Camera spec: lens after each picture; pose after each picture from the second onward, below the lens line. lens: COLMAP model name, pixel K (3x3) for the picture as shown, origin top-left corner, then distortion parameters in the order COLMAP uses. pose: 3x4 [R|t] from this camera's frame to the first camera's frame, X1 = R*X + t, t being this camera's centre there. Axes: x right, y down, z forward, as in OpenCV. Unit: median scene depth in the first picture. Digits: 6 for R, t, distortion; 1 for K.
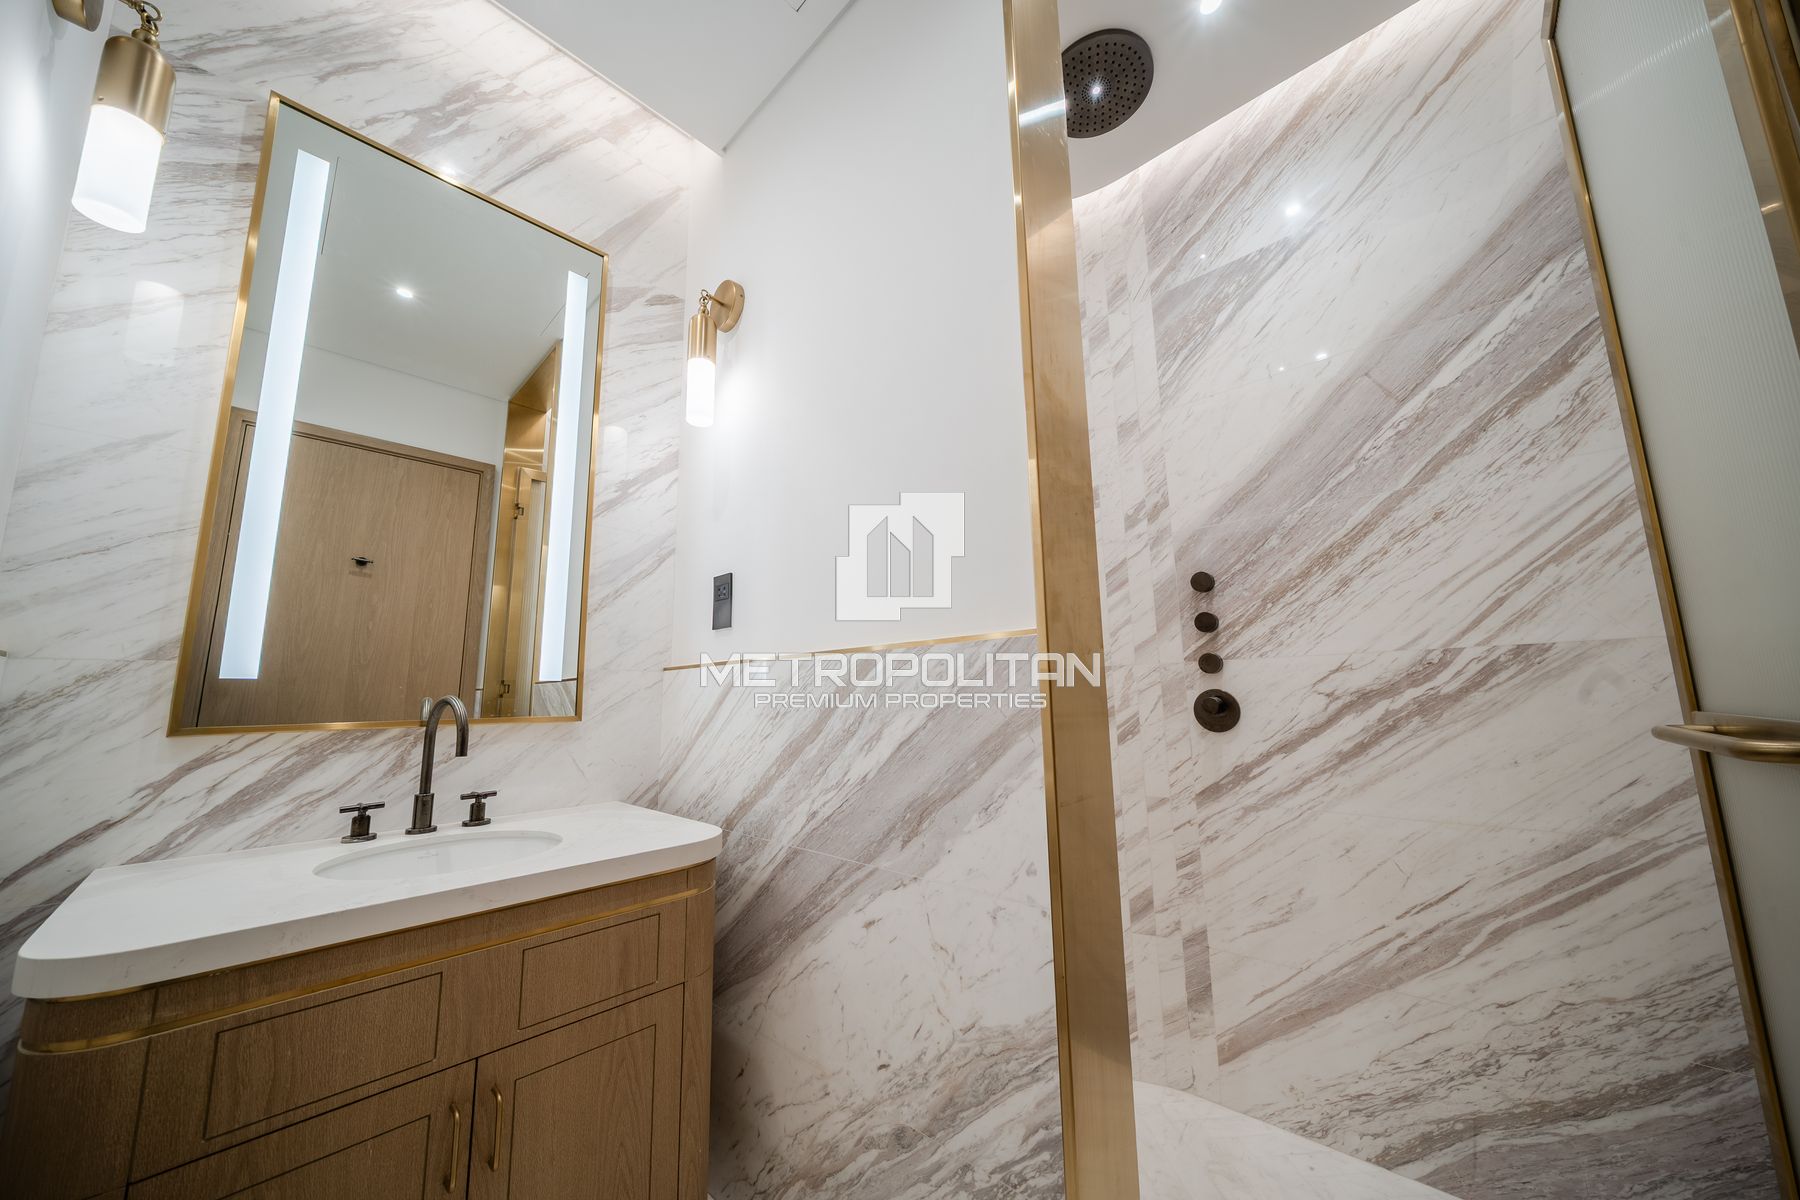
lens RADIAL K [[614.3, 0, 900.6], [0, 614.3, 605.0], [0, 0, 1]] dist [-0.005256, -0.000159]
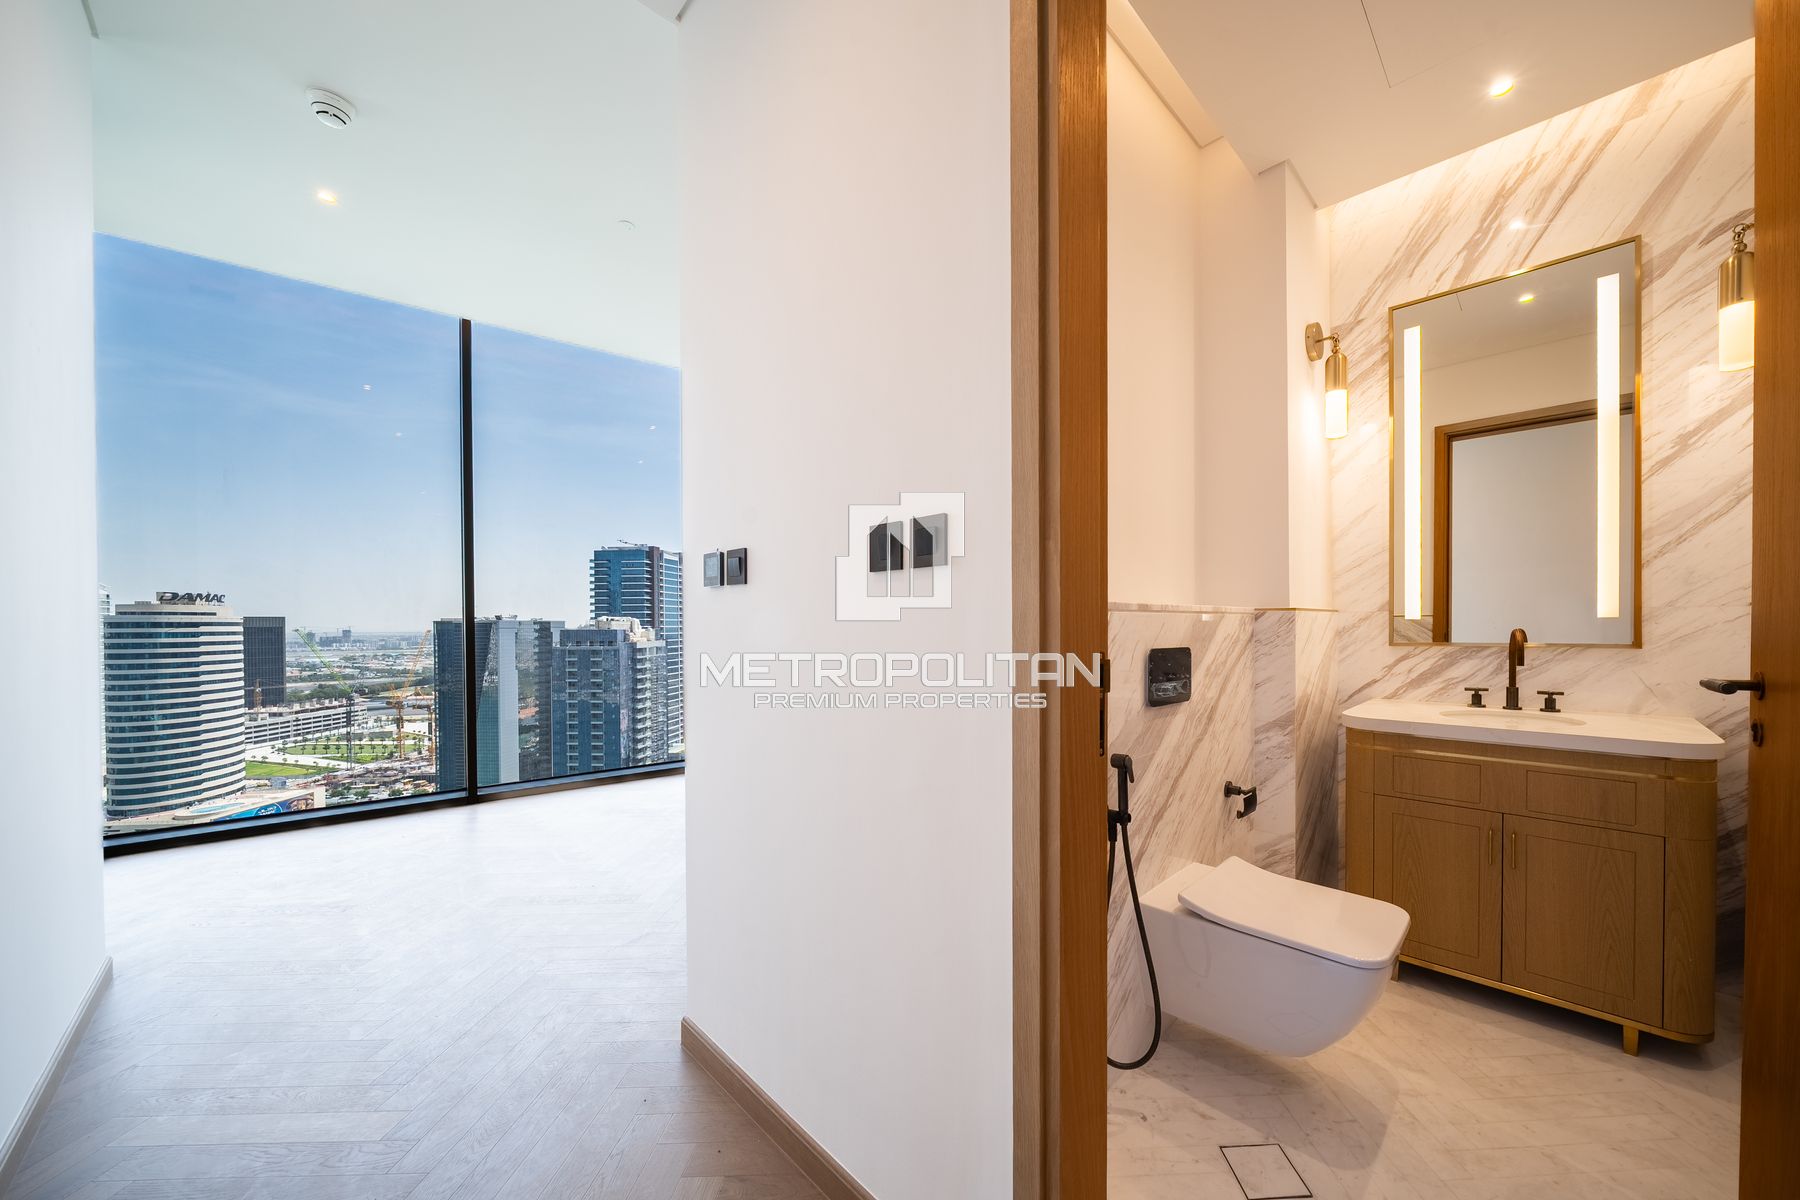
lens RADIAL K [[635.9, 0, 967.8], [0, 635.9, 631.1], [0, 0, 1]] dist [-0.005967, -0.000231]
pose [[0.005455, 0.023851, -0.999701, 0.879187], [0.154157, 0.987745, 0.024407, -0.103468], [0.988031, -0.154244, 0.001712, -0.411886]]
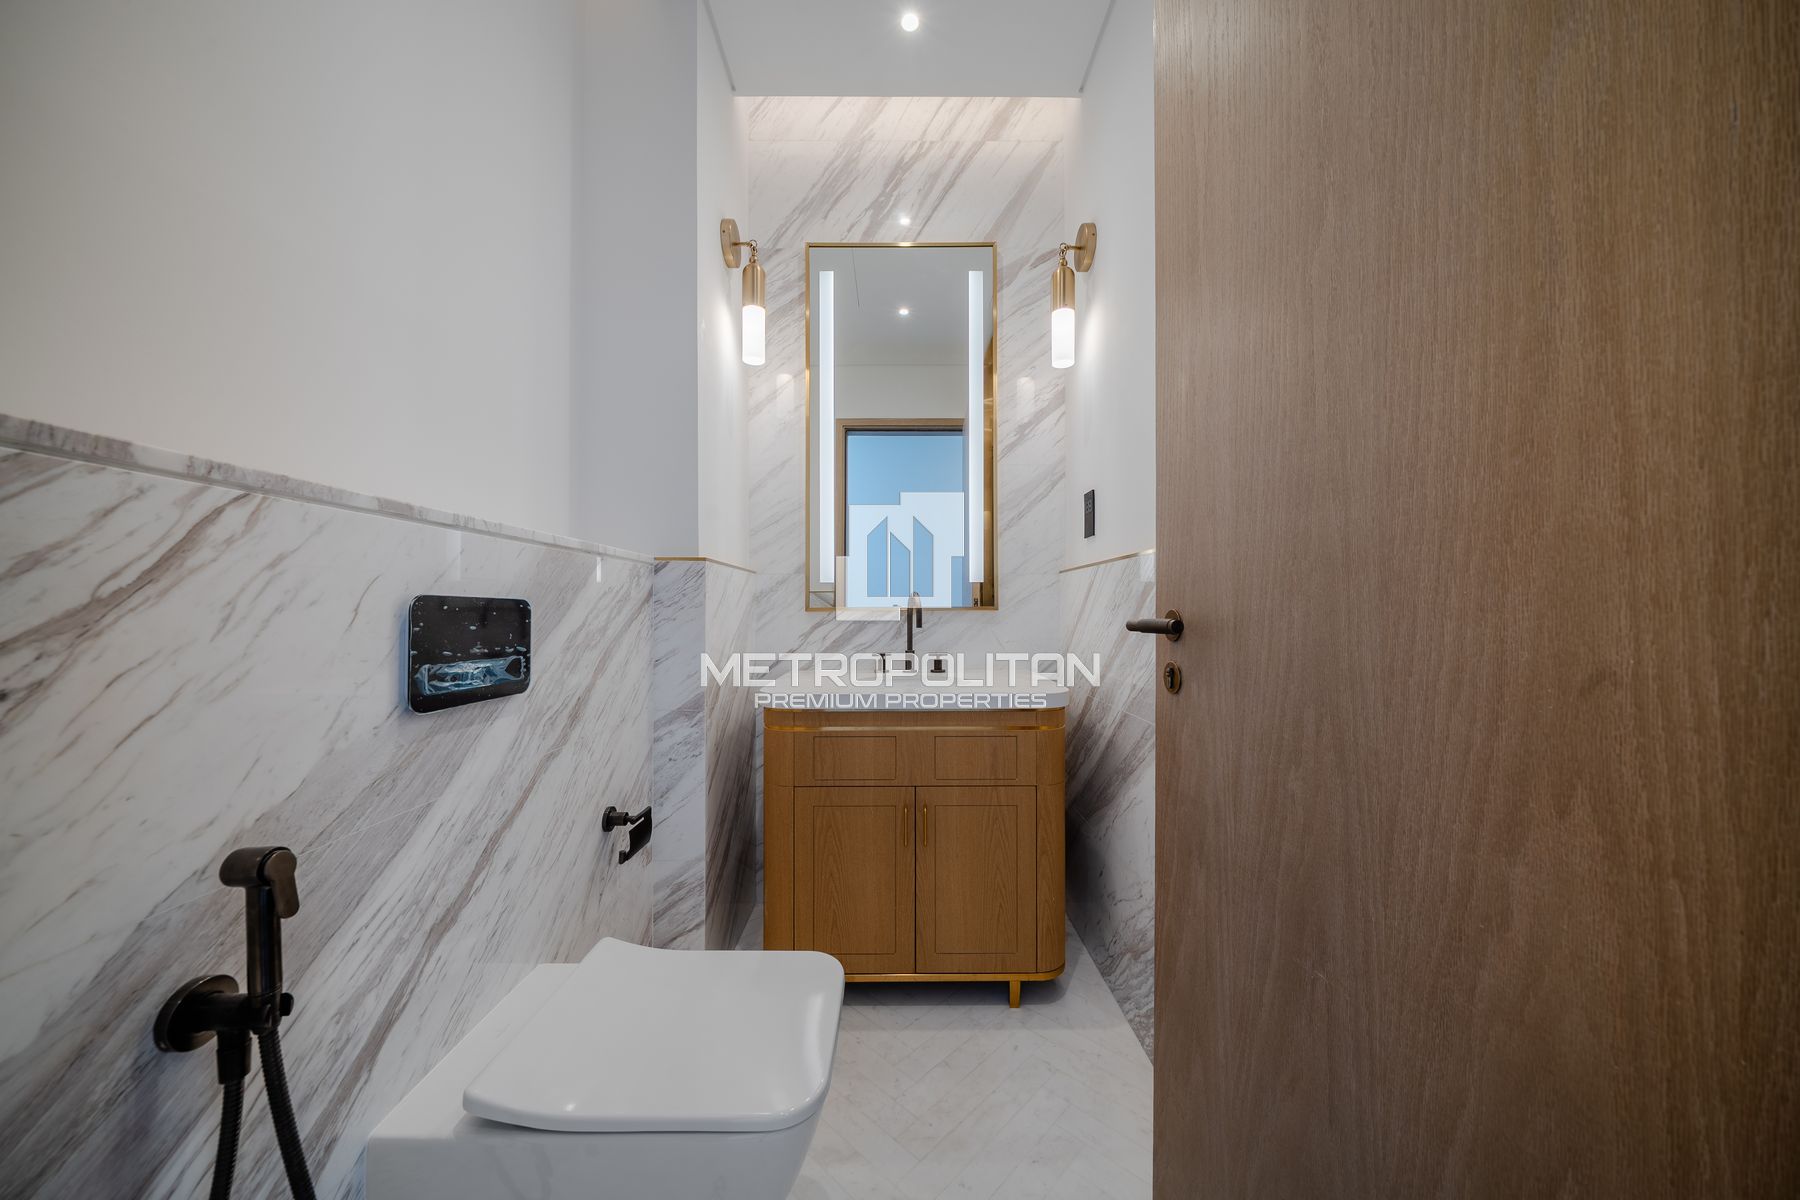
lens RADIAL K [[637.2, 0, 900.9], [0, 637.2, 603.6], [0, 0, 1]] dist [-0.001563, -0.000059]
pose [[0.685989, 0.009652, -0.727548, 0.443359], [0.099087, 0.989358, 0.106552, -0.002962], [0.720833, -0.145184, 0.677732, -0.162699]]
